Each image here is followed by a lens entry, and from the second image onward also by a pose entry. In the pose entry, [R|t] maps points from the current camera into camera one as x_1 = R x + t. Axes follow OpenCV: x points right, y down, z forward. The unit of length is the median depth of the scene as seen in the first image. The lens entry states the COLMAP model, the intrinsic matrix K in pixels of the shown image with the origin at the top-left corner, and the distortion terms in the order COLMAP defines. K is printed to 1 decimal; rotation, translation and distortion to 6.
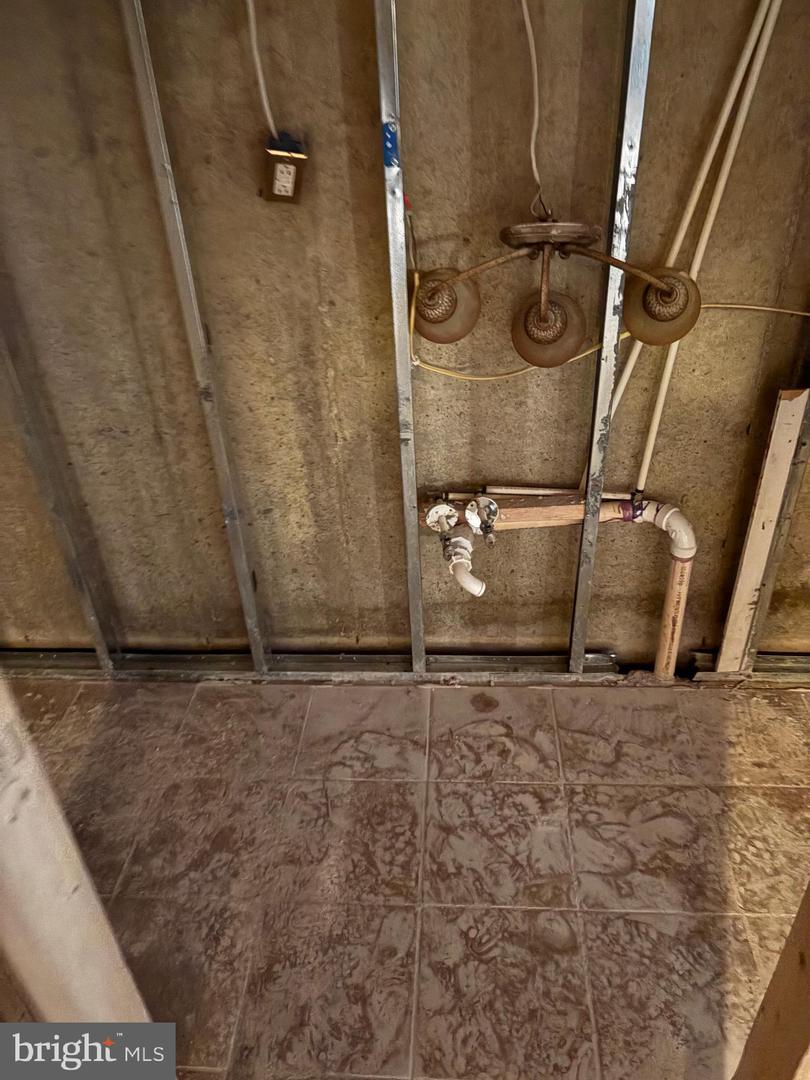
lens RADIAL K [[825.9, 0, 410.7], [0, 825.9, 537.7], [0, 0, 1]] dist [0.047902, -0.036334]
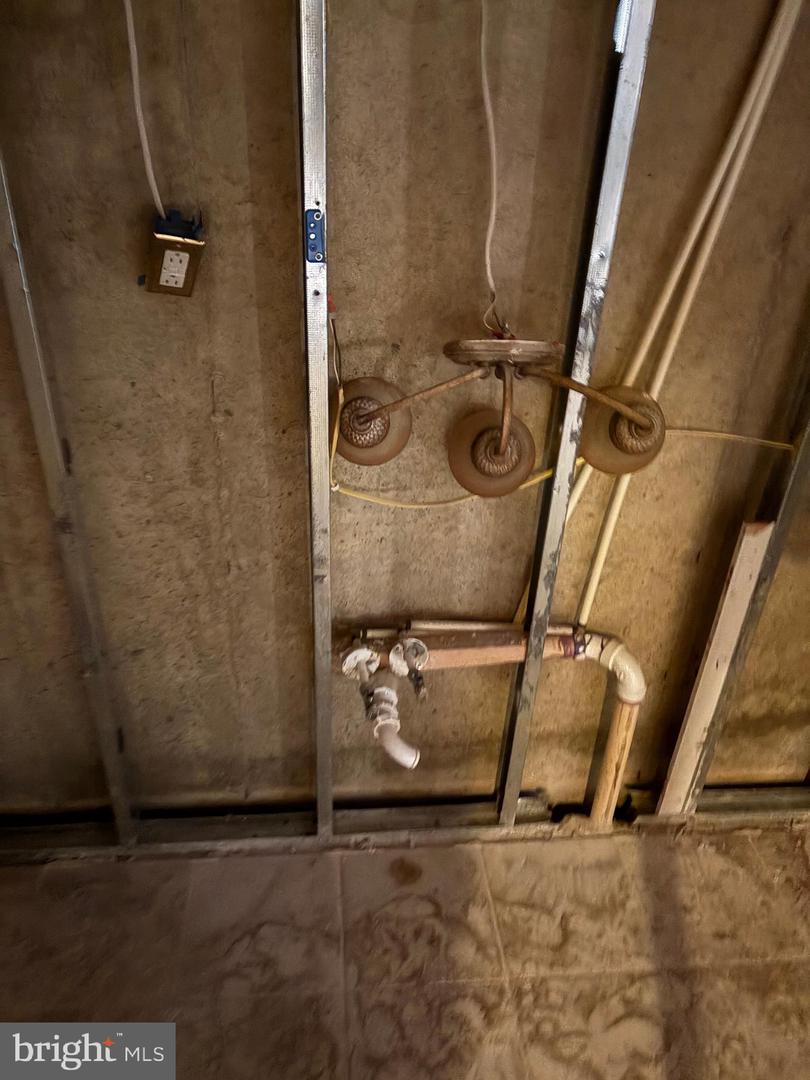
lens RADIAL K [[825.9, 0, 402.3], [0, 825.9, 540.5], [0, 0, 1]] dist [0.047902, -0.036334]
pose [[0.985596, -0.006666, 0.168984, -0.062143], [0.014066, 0.998992, -0.042633, -0.115406], [-0.168529, 0.044396, 0.984696, 0.169761]]
